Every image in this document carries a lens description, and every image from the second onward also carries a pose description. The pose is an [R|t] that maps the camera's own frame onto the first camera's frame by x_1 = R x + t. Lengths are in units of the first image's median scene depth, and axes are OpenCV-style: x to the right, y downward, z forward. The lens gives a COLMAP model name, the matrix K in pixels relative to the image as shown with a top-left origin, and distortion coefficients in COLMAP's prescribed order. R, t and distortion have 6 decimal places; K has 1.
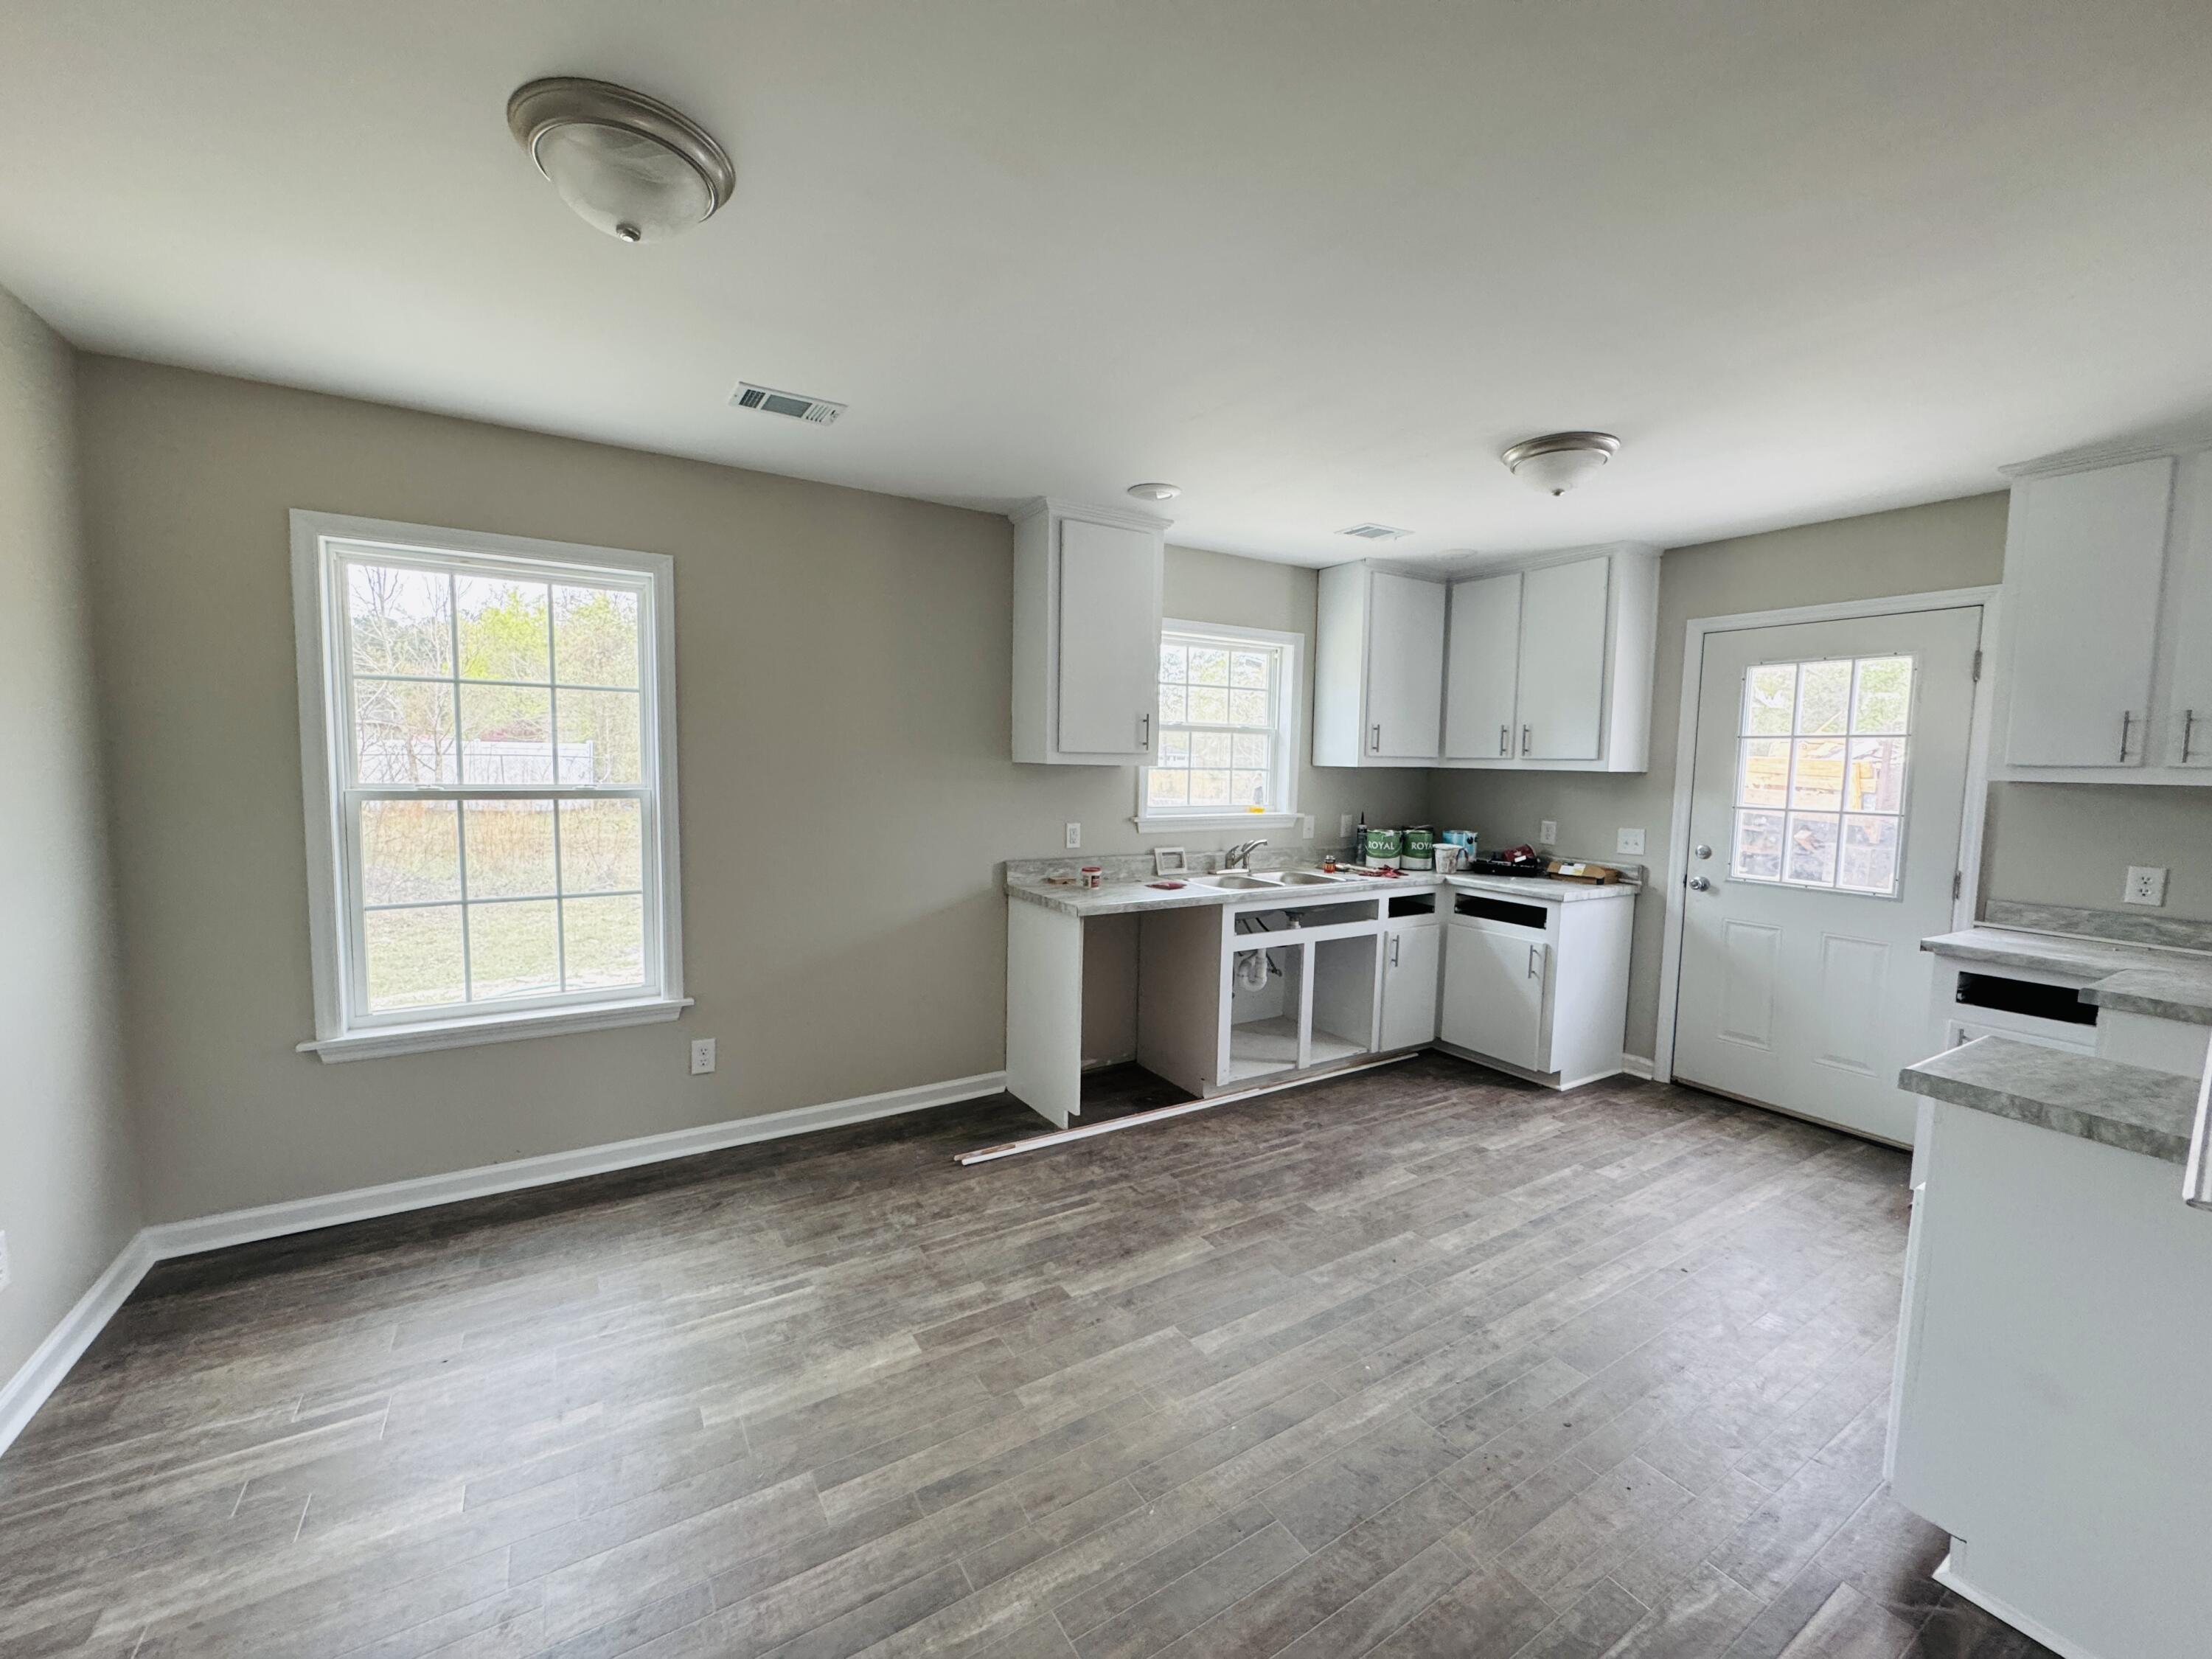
lens RADIAL K [[879.1, 0, 1100.6], [0, 879.1, 829.2], [0, 0, 1]] dist [-0.000988, -0.000205]
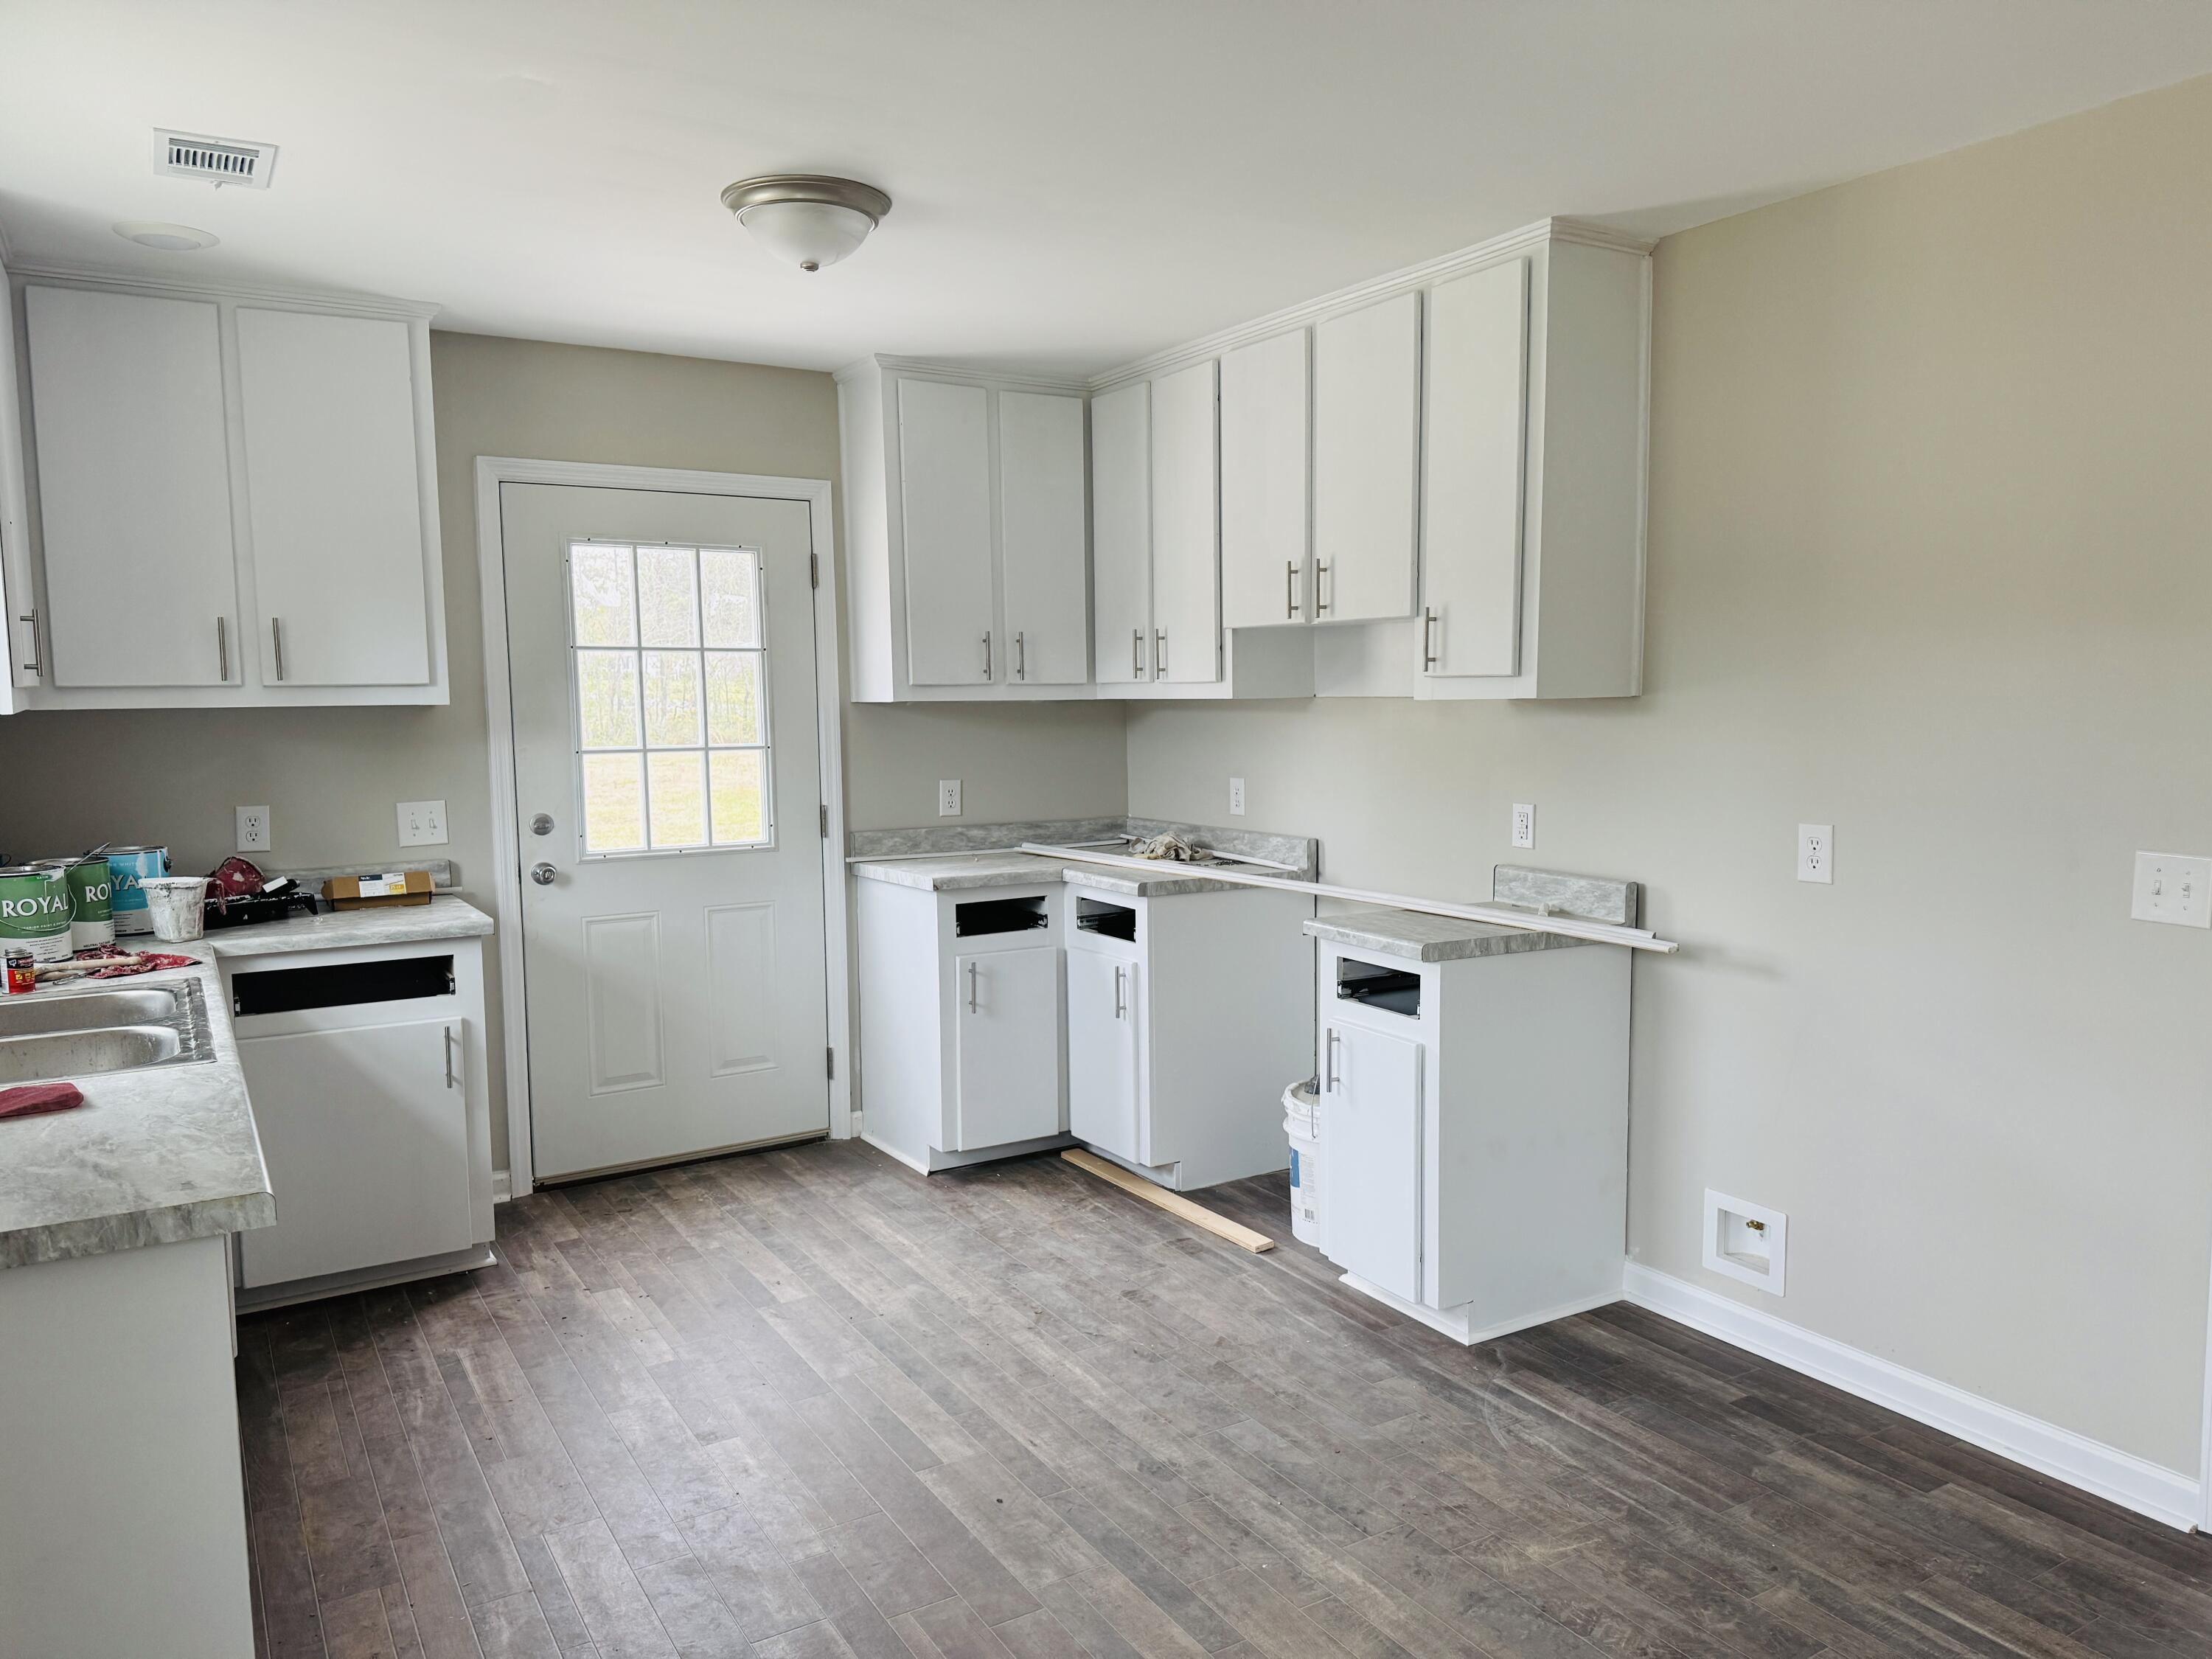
lens RADIAL K [[1543.5, 0, 1110.8], [0, 1543.5, 835.4], [0, 0, 1]] dist [0.007848, -0.000055]
pose [[-0.011290, -0.111352, 0.993717, -0.520672], [0.089624, 0.989668, 0.111917, -0.064503], [-0.995912, 0.090325, -0.001194, 0.663882]]
